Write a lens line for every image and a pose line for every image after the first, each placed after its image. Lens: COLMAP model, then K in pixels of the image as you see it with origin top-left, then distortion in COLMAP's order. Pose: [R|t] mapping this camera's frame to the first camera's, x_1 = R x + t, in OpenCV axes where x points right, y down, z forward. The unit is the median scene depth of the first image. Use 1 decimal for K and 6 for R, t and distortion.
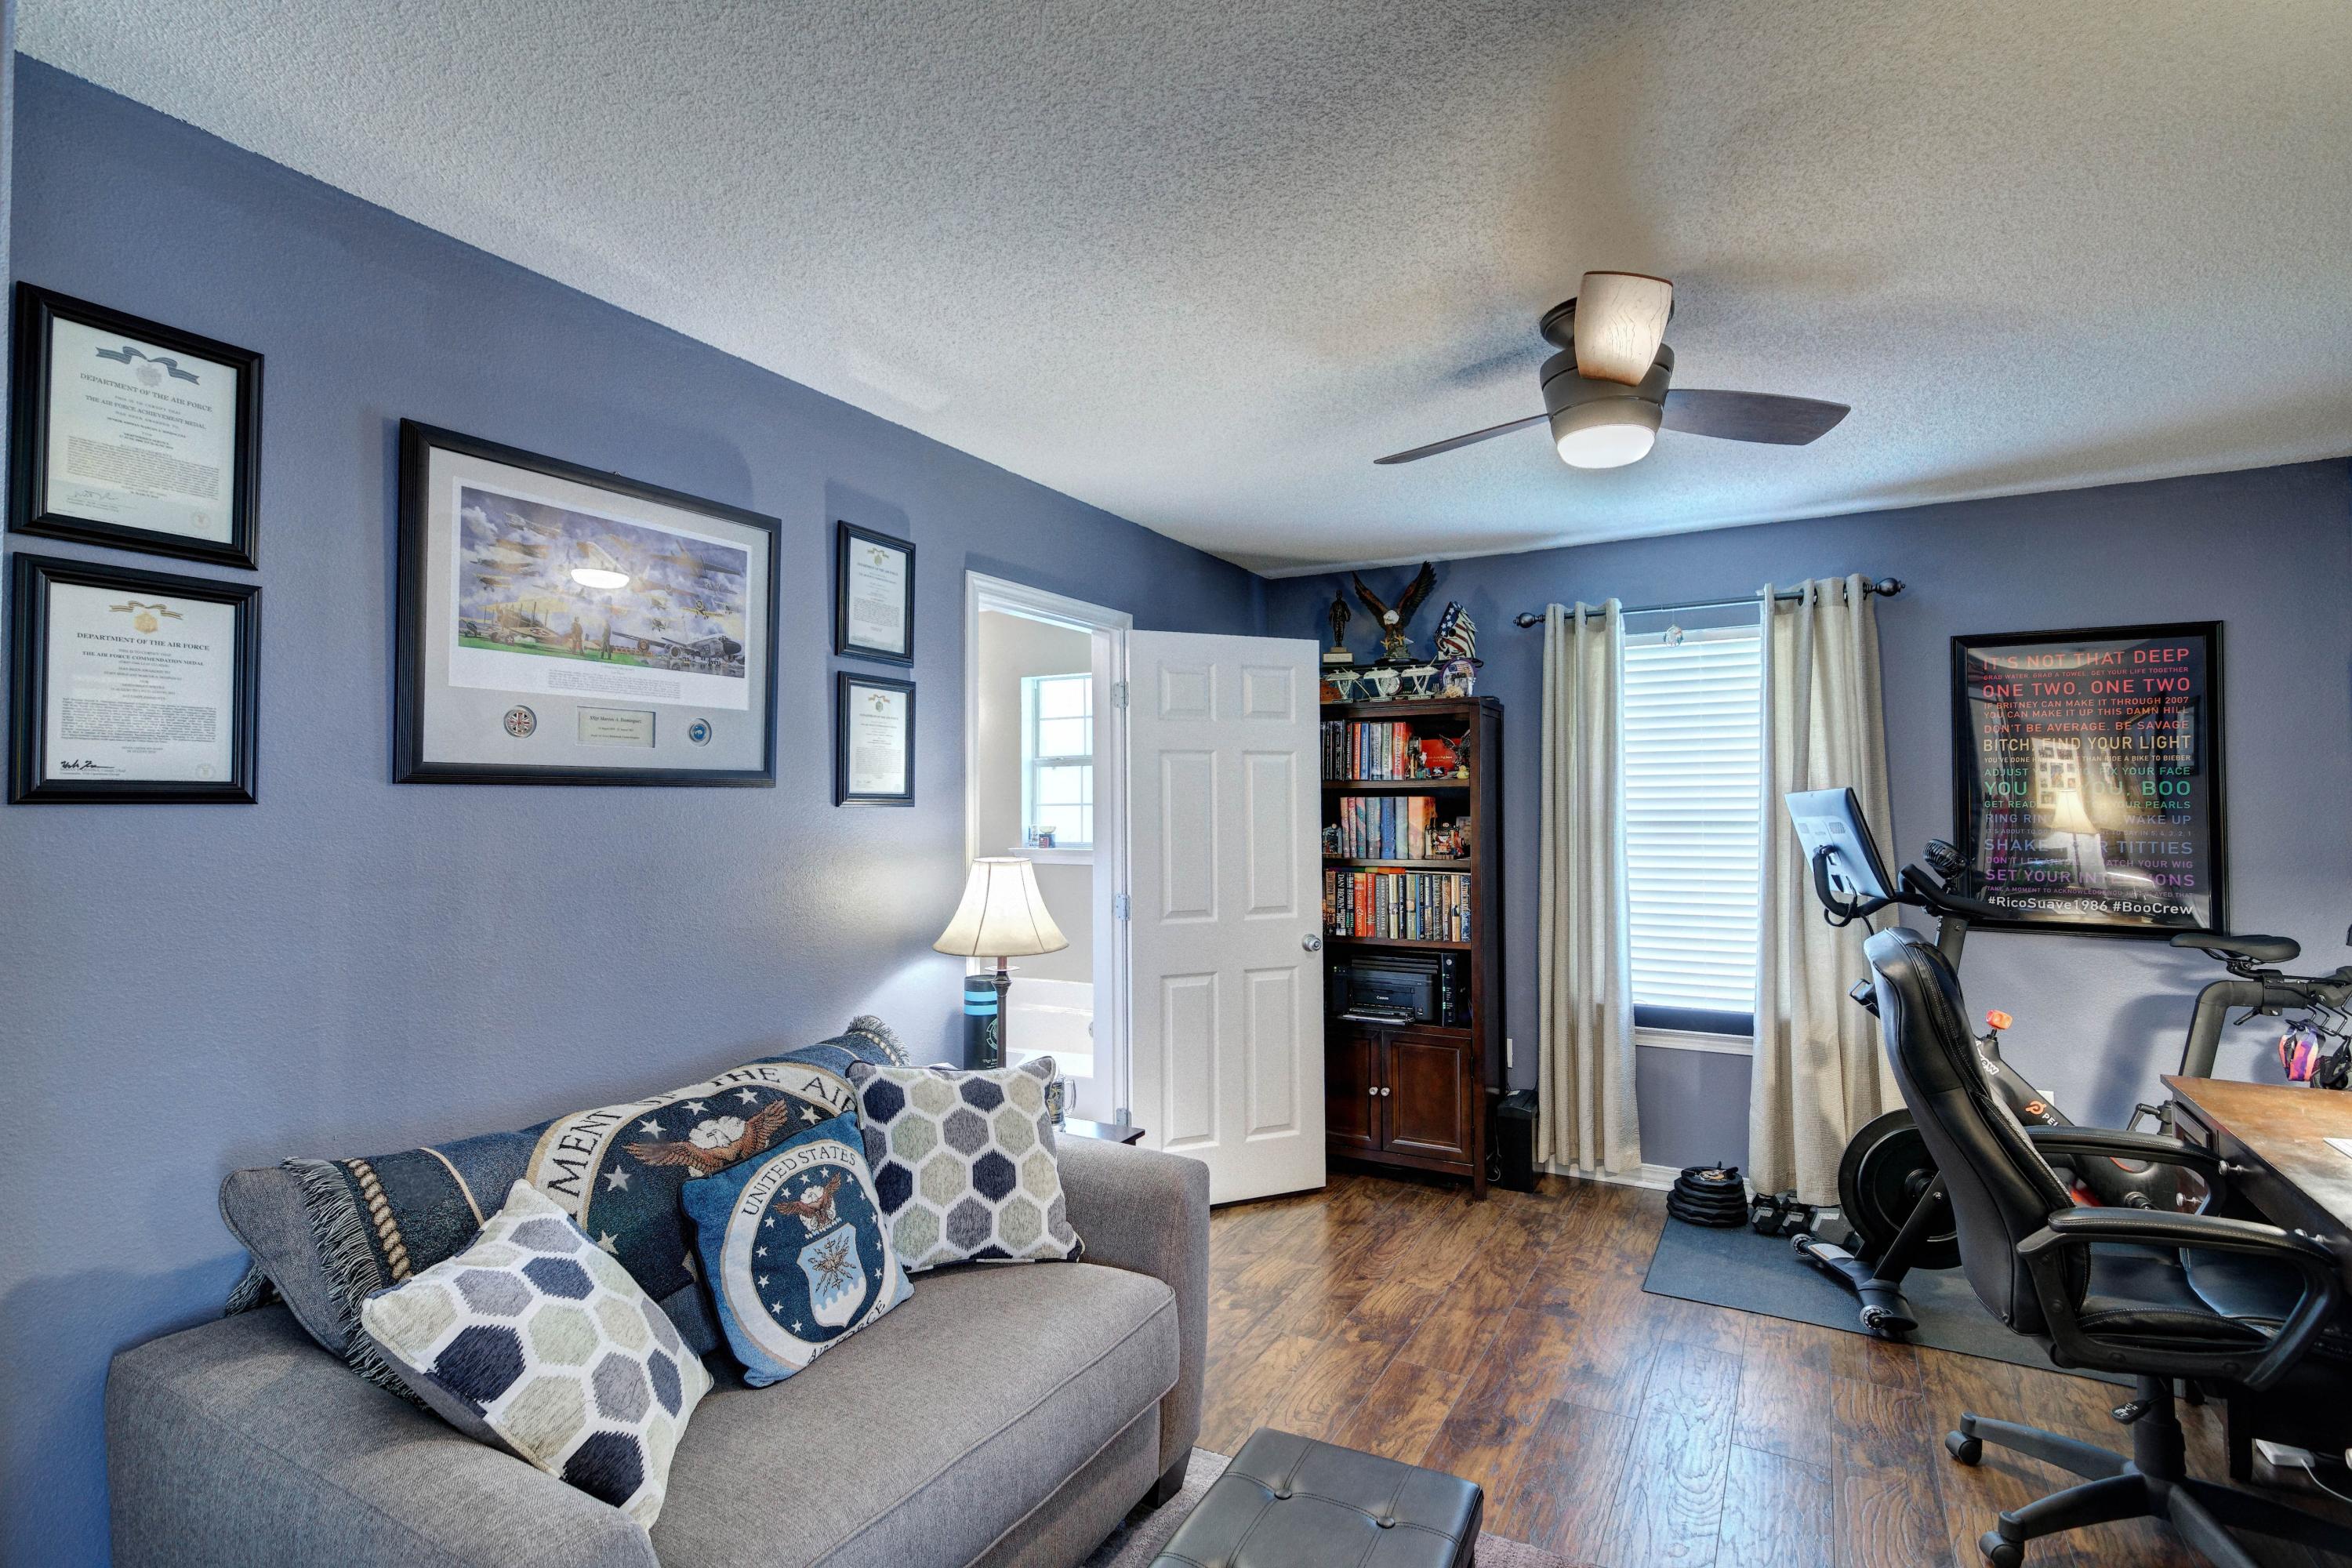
lens RADIAL K [[1138.2, 0, 1175.9], [0, 1138.2, 781.2], [0, 0, 1]] dist [0.010128, -0.003053]
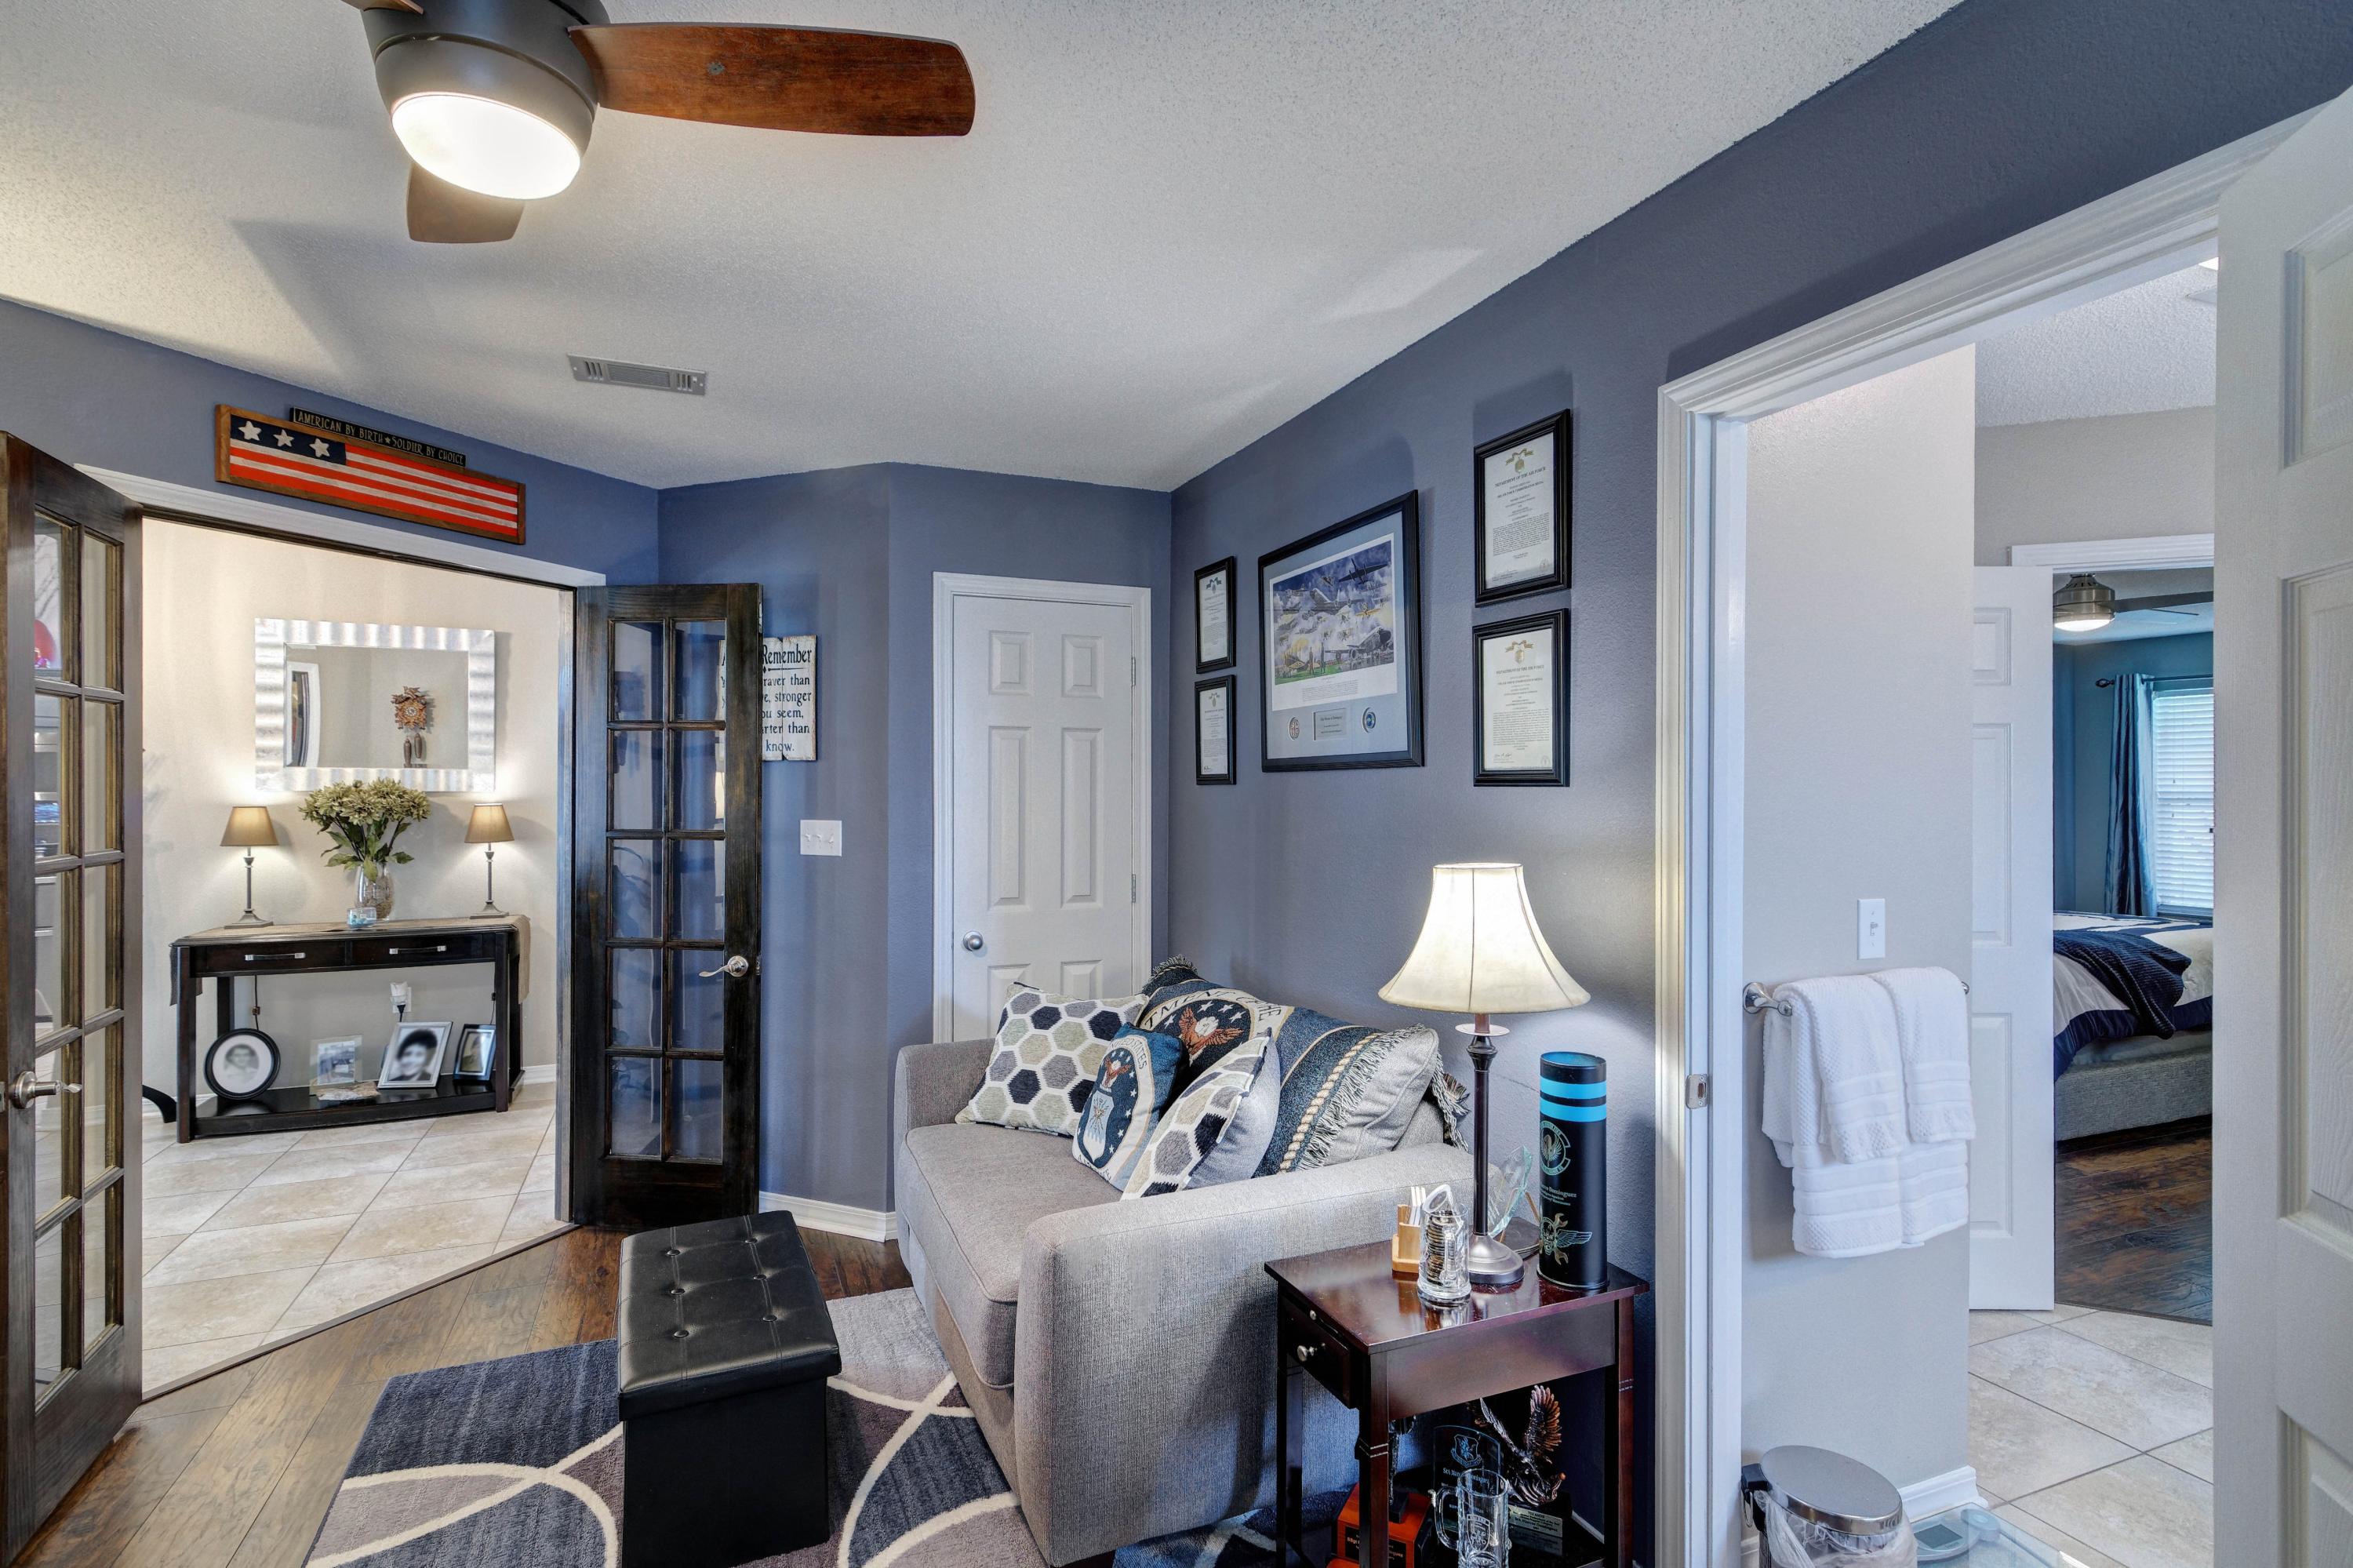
lens RADIAL K [[1138.7, 0, 1215.2], [0, 1138.7, 790.4], [0, 0, 1]] dist [0.010128, -0.003053]
pose [[-0.586244, -0.003215, -0.810128, 0.551253], [0.012194, 0.999844, -0.012792, 0.036558], [0.810043, -0.017378, -0.586113, 1.469036]]
